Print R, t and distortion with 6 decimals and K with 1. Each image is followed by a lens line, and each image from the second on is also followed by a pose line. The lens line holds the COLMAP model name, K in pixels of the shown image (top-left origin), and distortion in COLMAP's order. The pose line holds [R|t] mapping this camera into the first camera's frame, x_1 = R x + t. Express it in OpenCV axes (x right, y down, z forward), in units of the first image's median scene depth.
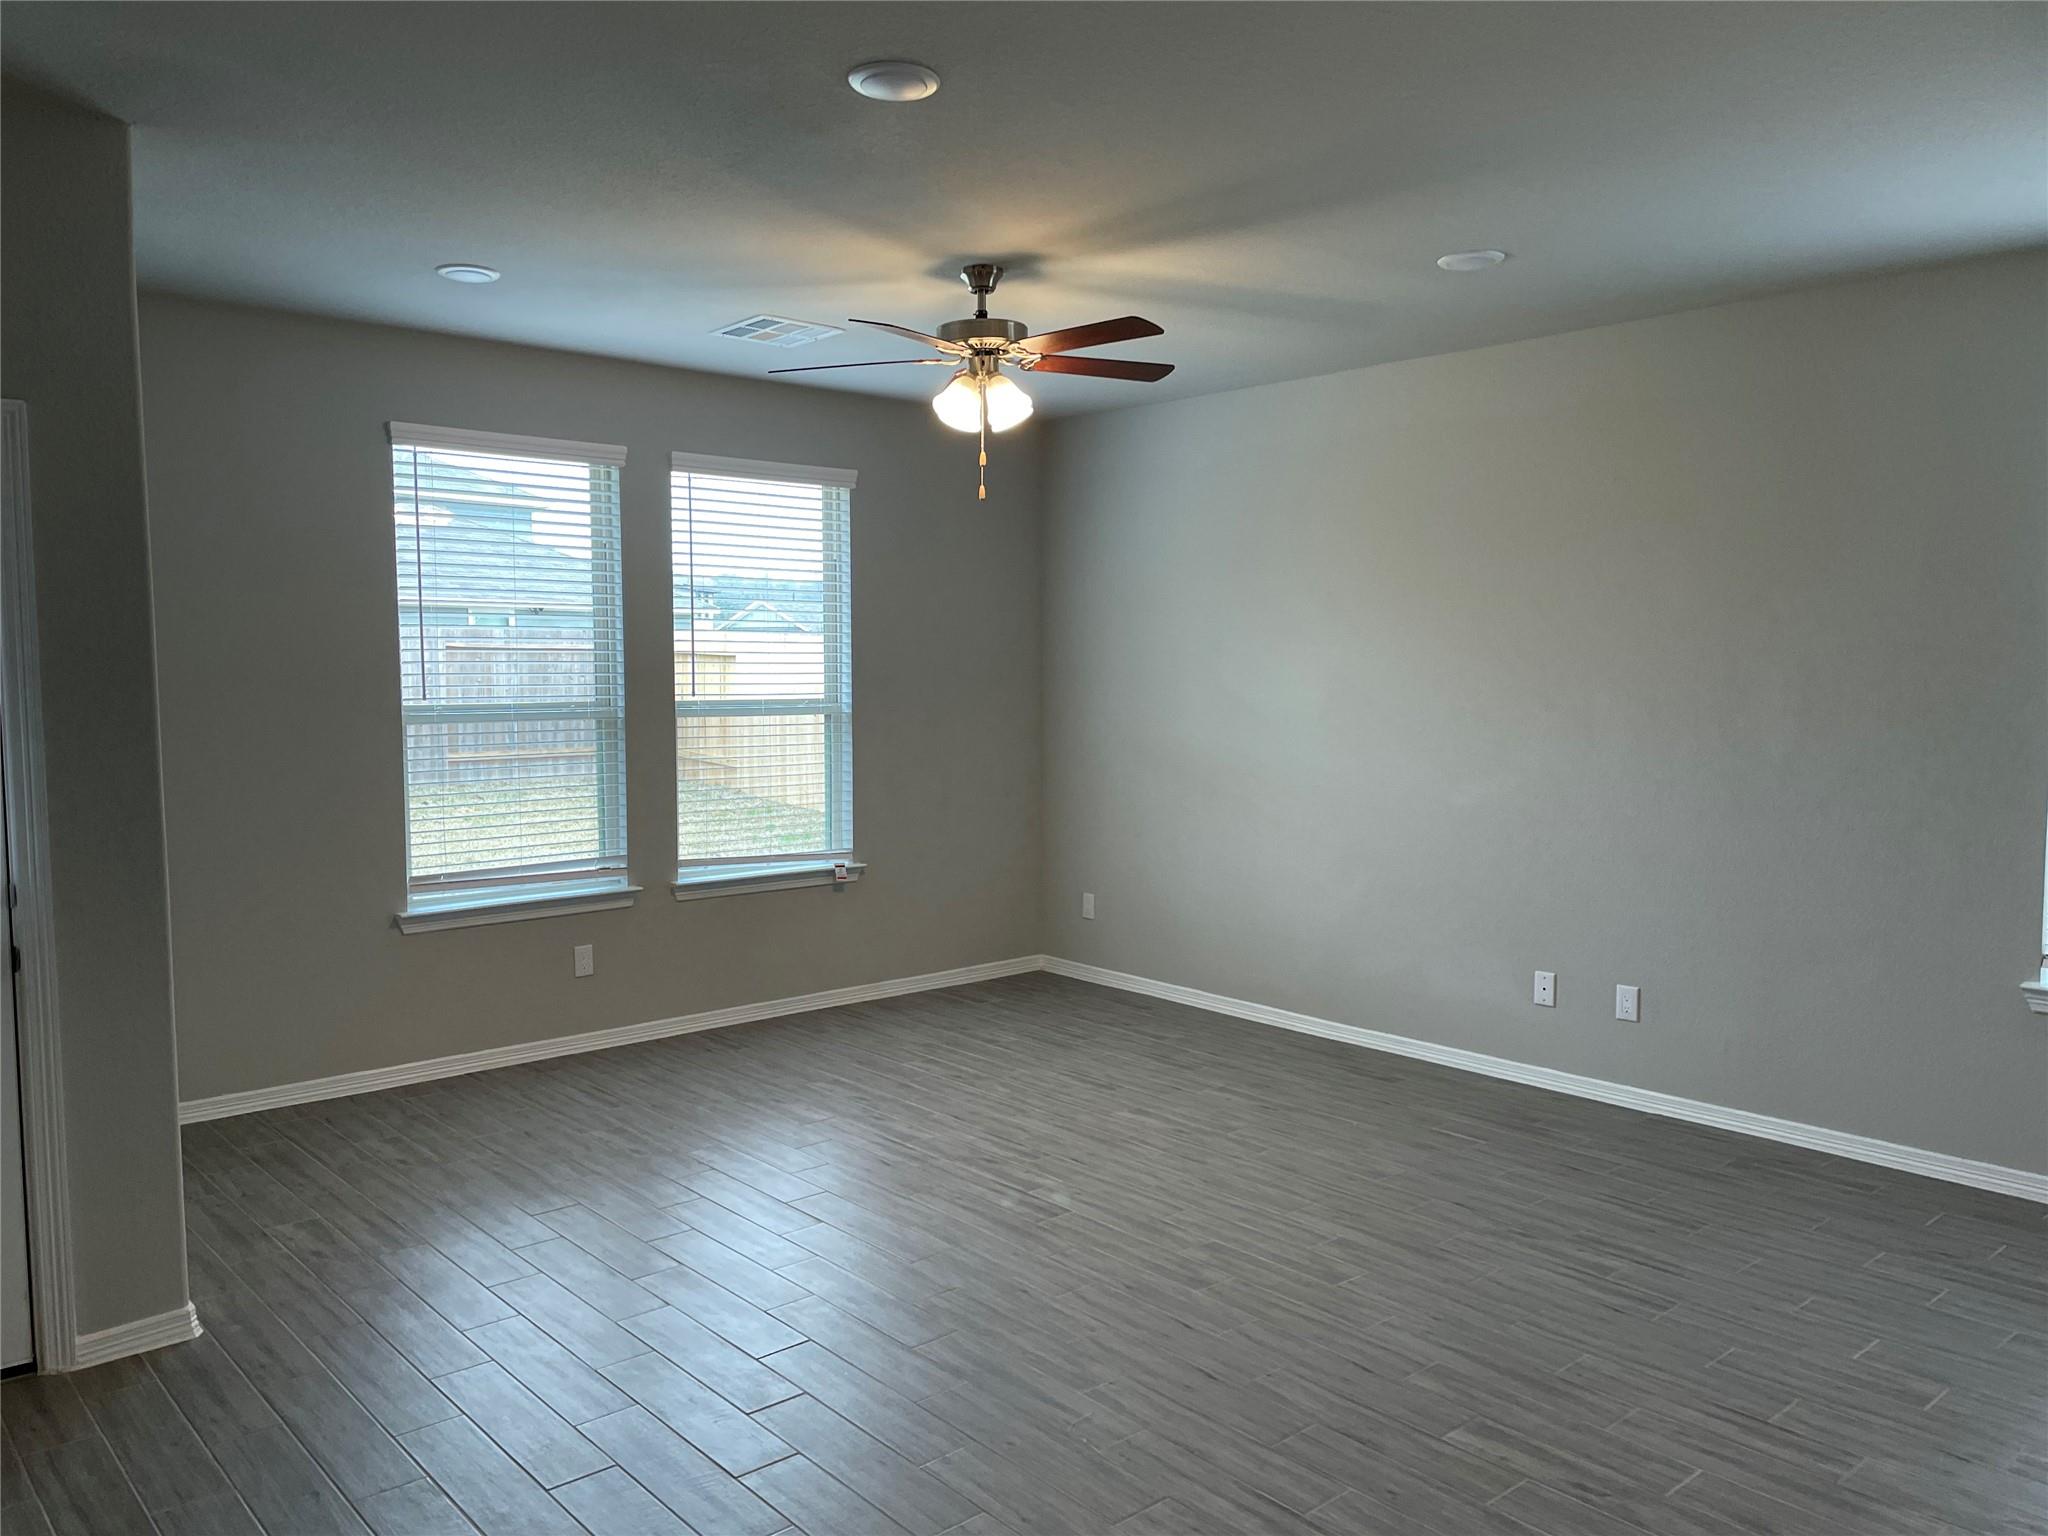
lens RADIAL K [[1547.3, 0, 1023.9], [0, 1547.3, 776.6], [0, 0, 1]] dist [0.065812, -0.058694]
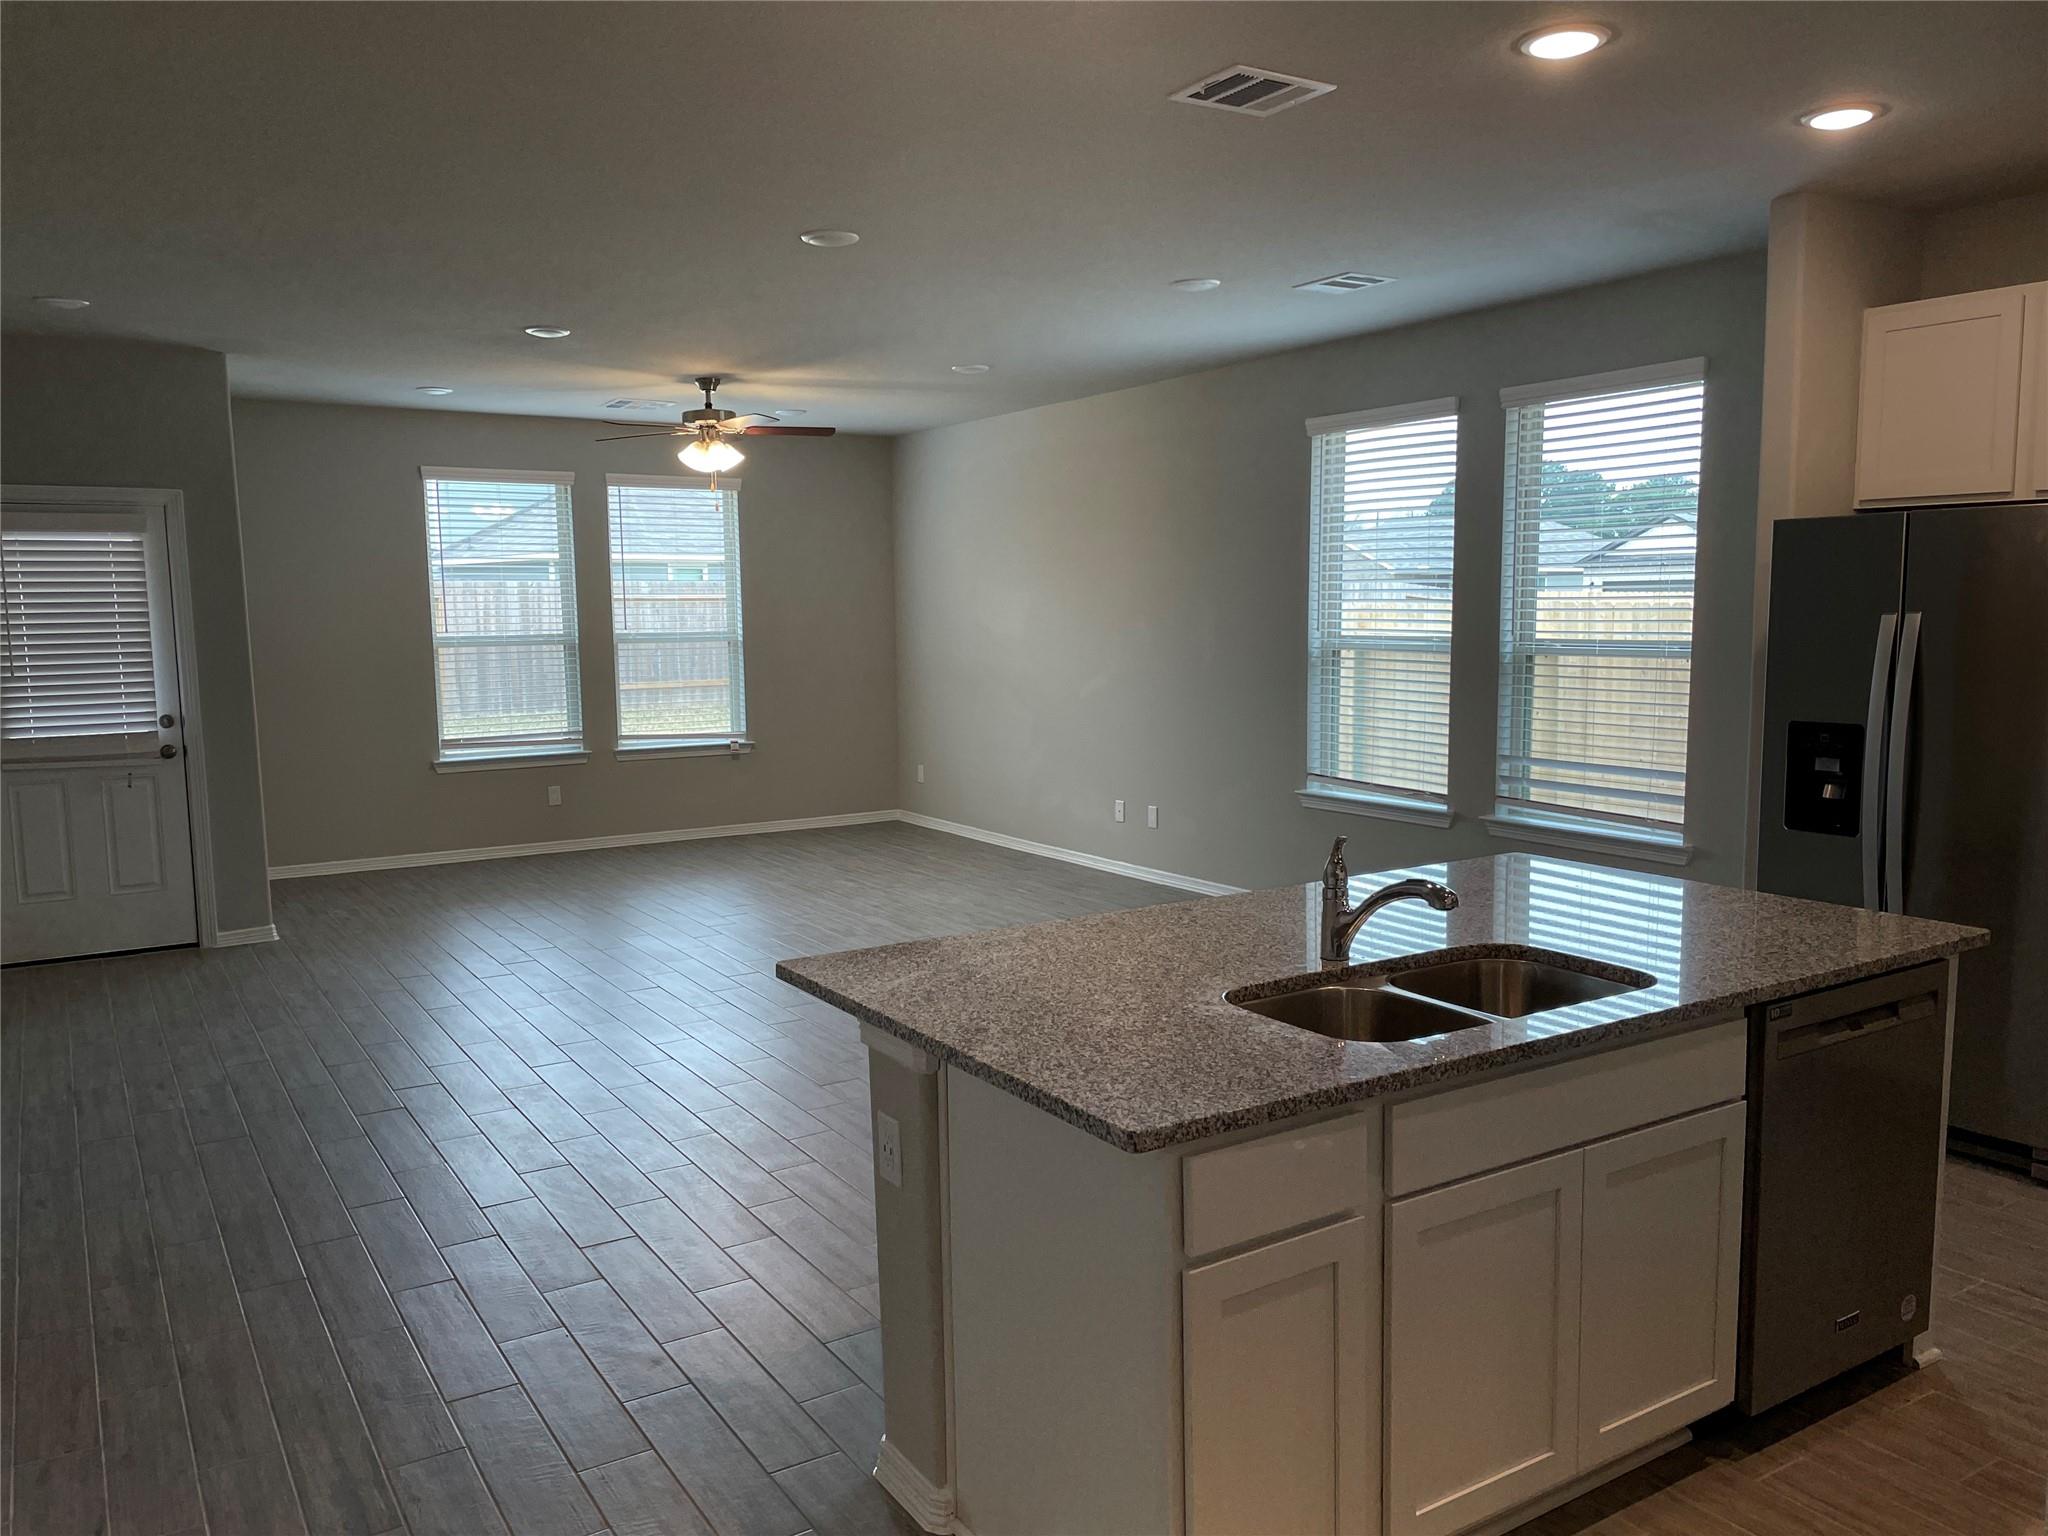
lens RADIAL K [[1547.3, 0, 1025.3], [0, 1547.3, 761.3], [0, 0, 1]] dist [0.065812, -0.058694]
pose [[0.987684, 0.002666, -0.156439, 0.439826], [0.001492, 0.999649, 0.026456, 0.040808], [0.156454, -0.026364, 0.987333, -0.496566]]
